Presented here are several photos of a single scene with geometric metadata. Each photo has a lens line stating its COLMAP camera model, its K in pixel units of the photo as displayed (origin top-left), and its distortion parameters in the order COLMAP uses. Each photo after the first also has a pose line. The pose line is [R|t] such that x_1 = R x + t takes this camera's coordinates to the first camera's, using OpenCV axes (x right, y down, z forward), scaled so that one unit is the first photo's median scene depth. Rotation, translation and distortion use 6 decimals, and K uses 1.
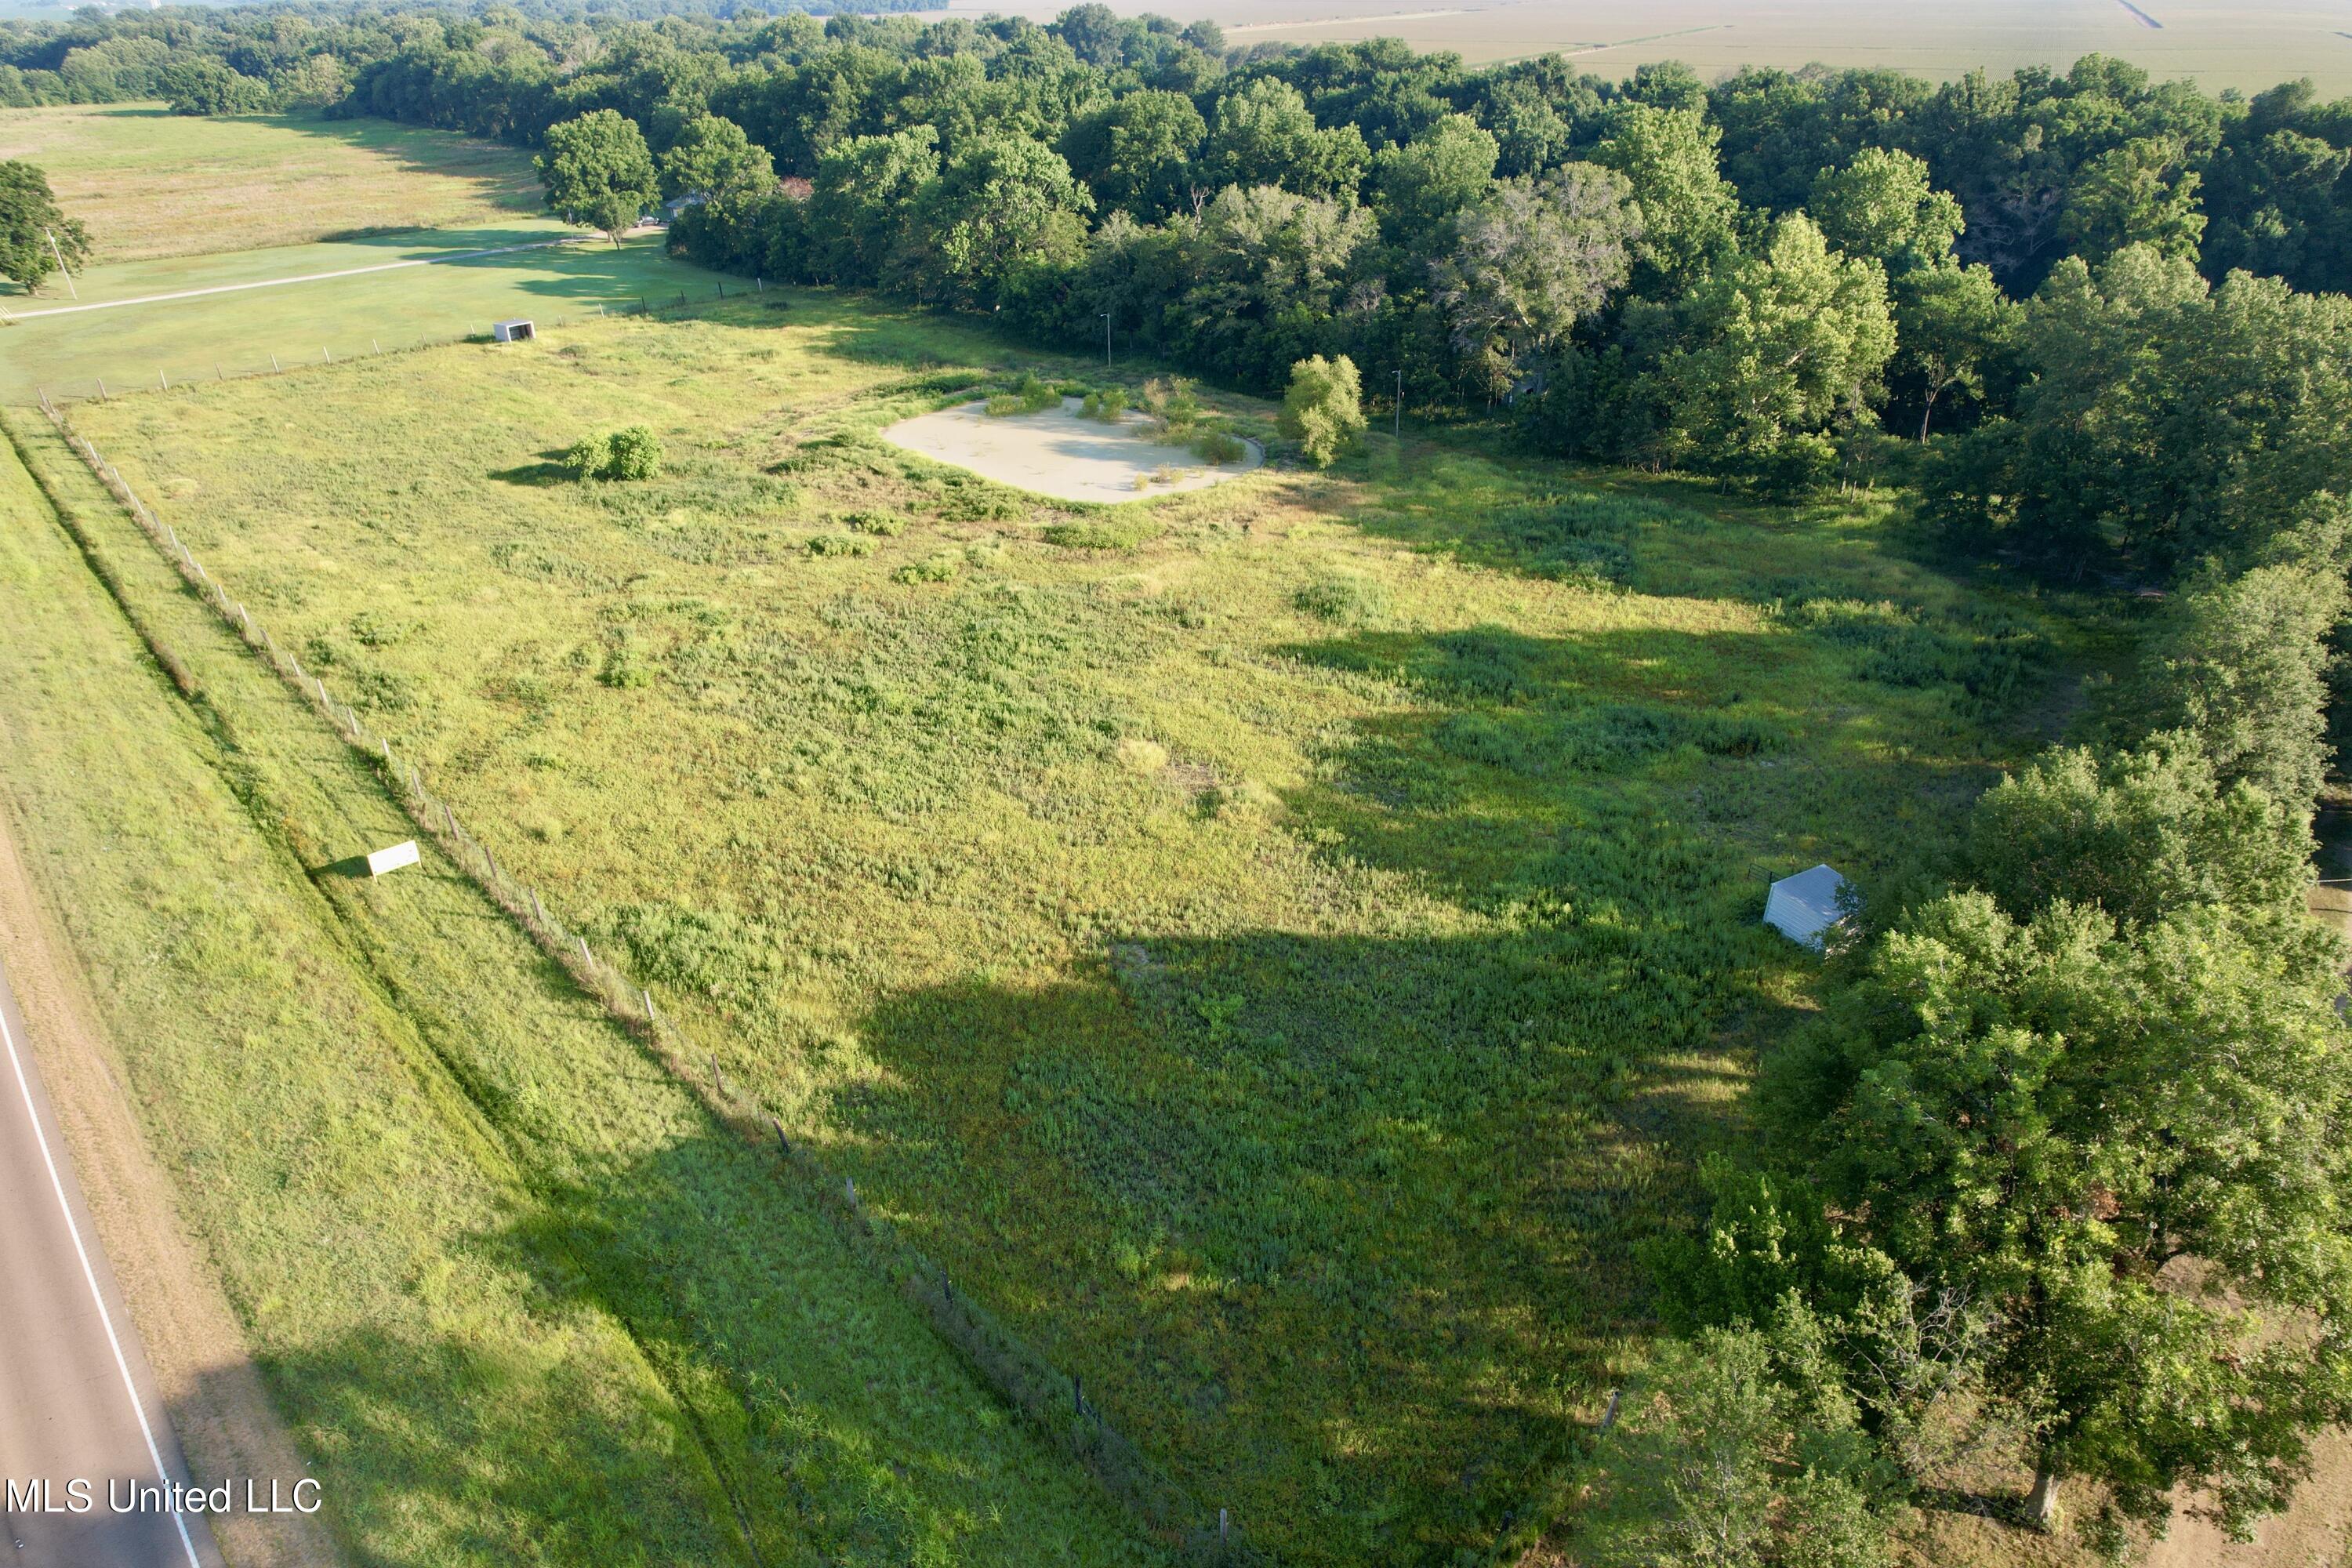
lens RADIAL K [[1524.9, 0, 1171.7], [0, 1524.9, 789.3], [0, 0, 1]] dist [-0.042464, 0.016555]
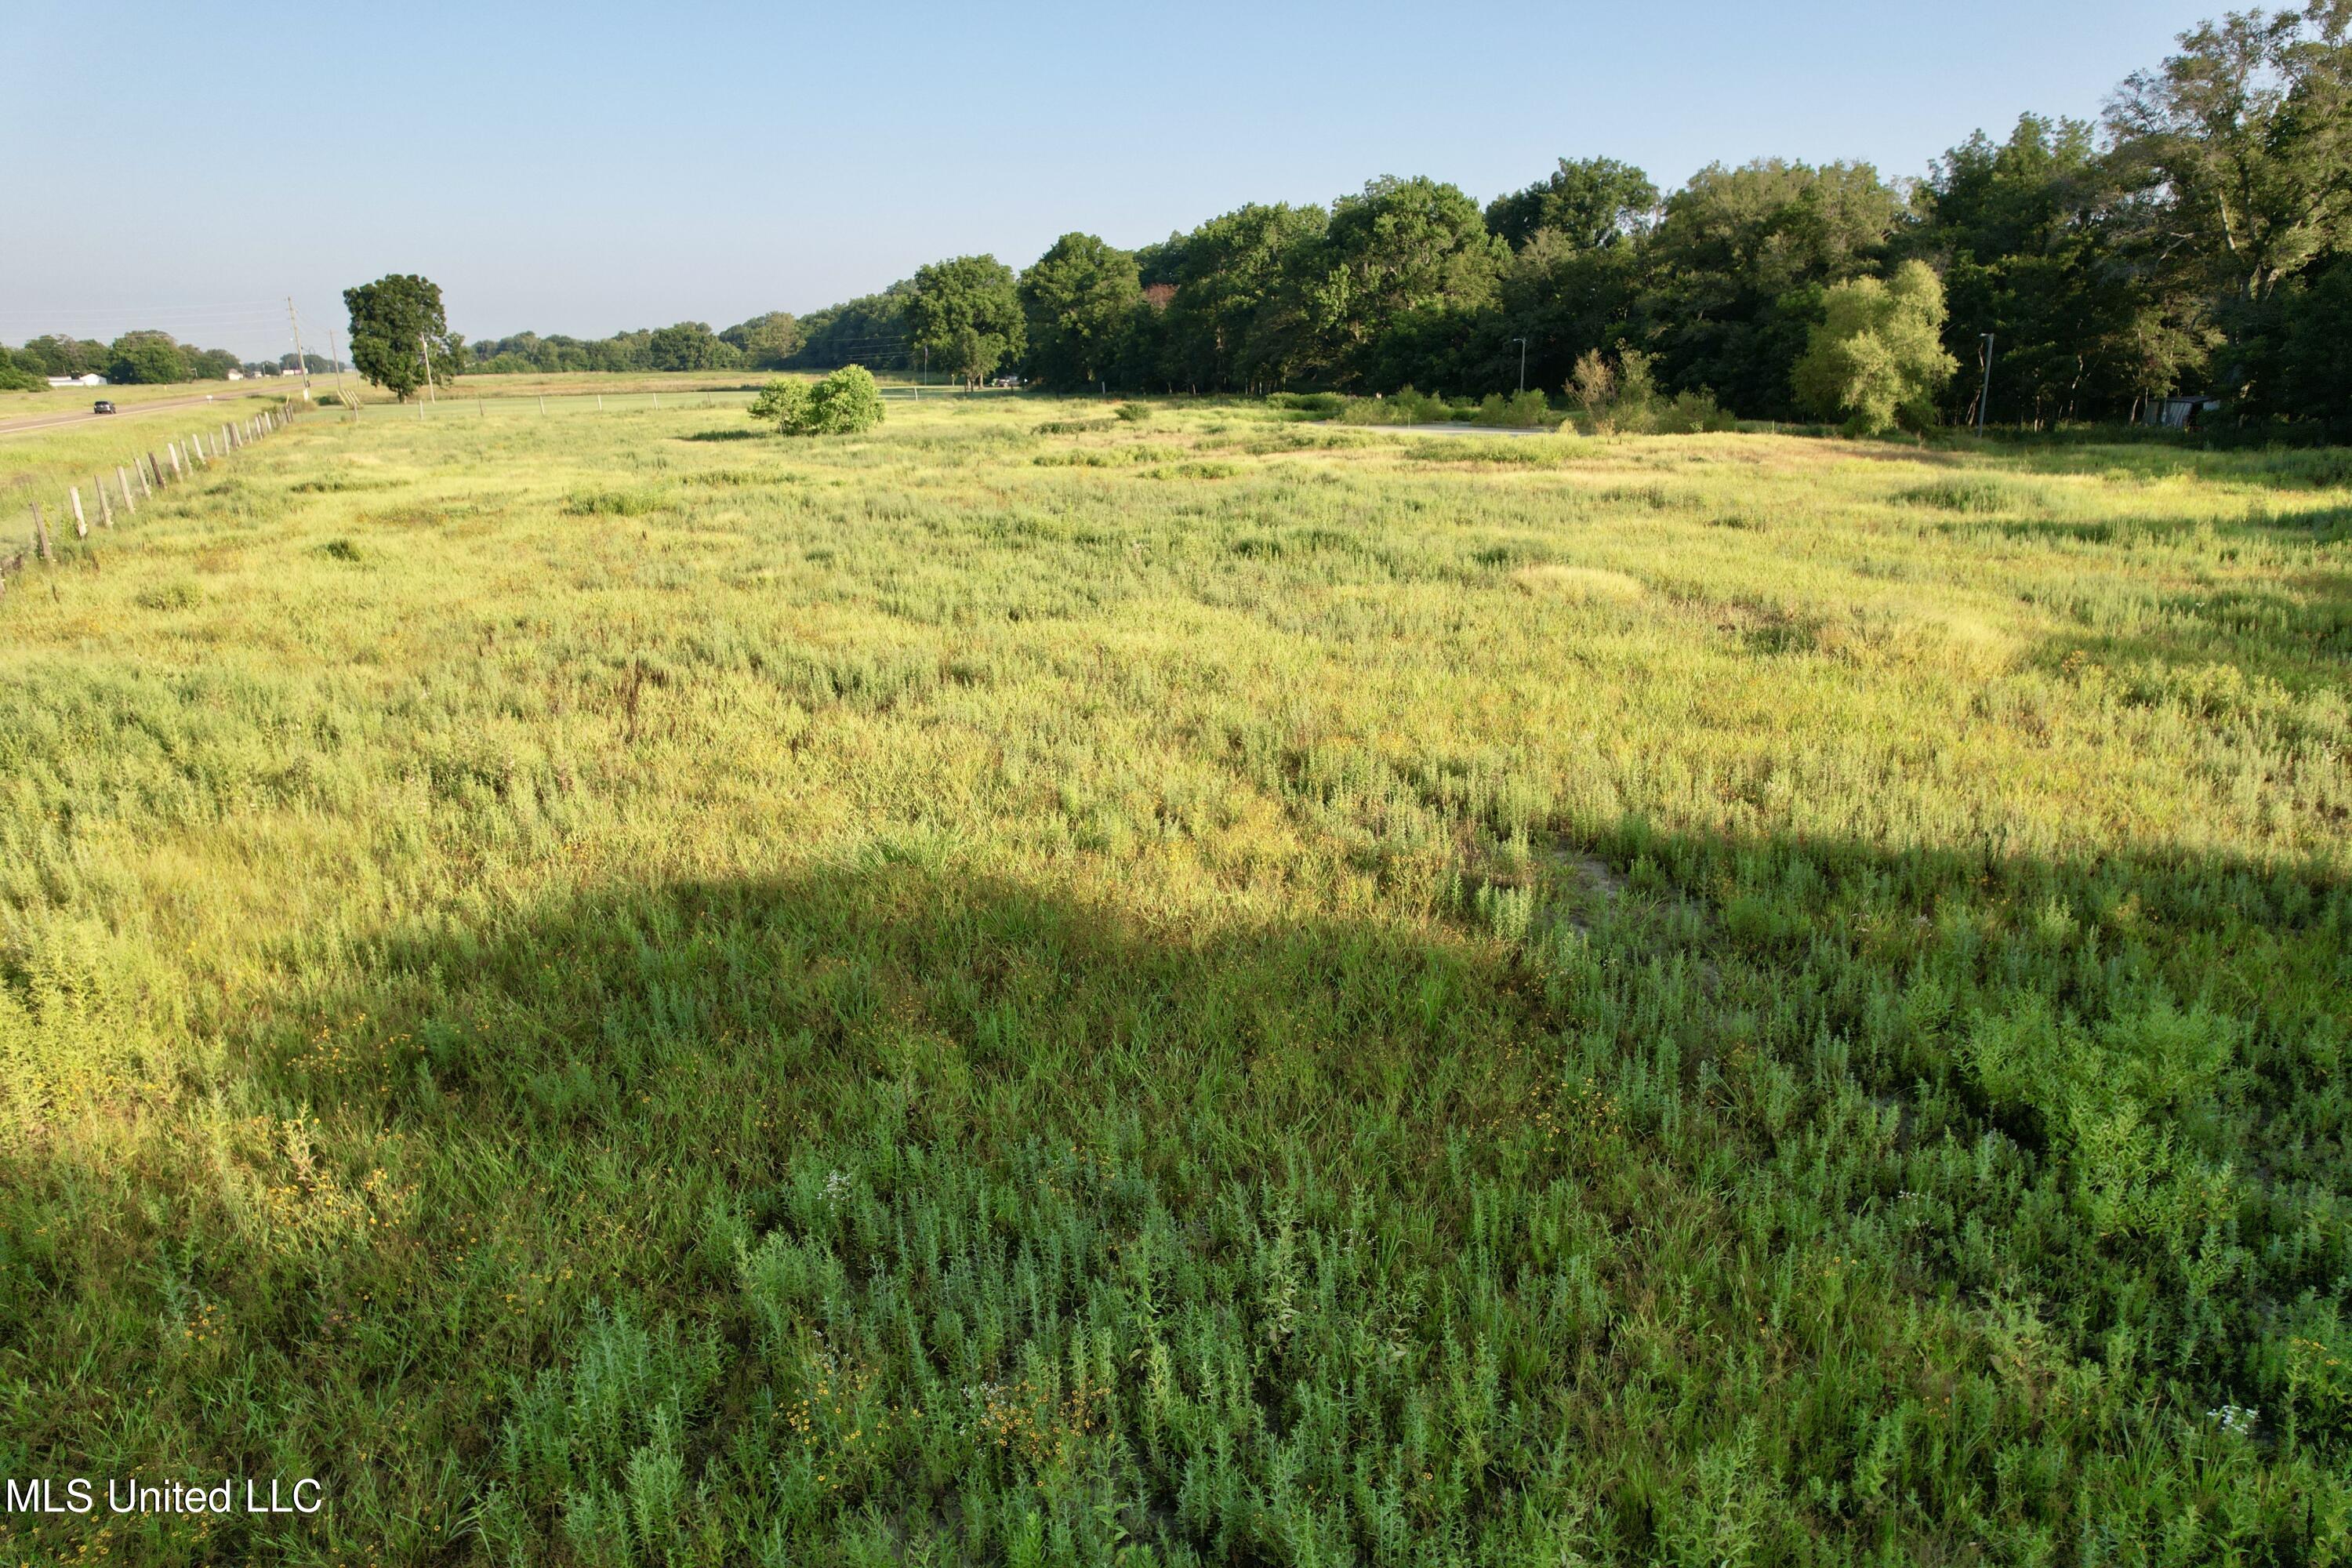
lens RADIAL K [[1524.9, 0, 1186.9], [0, 1524.9, 789.1], [0, 0, 1]] dist [-0.042464, 0.016555]
pose [[0.969103, 0.090562, -0.229428, -0.009292], [-0.137291, 0.970801, -0.196712, 0.050761], [0.204915, 0.222133, 0.953240, 0.258184]]
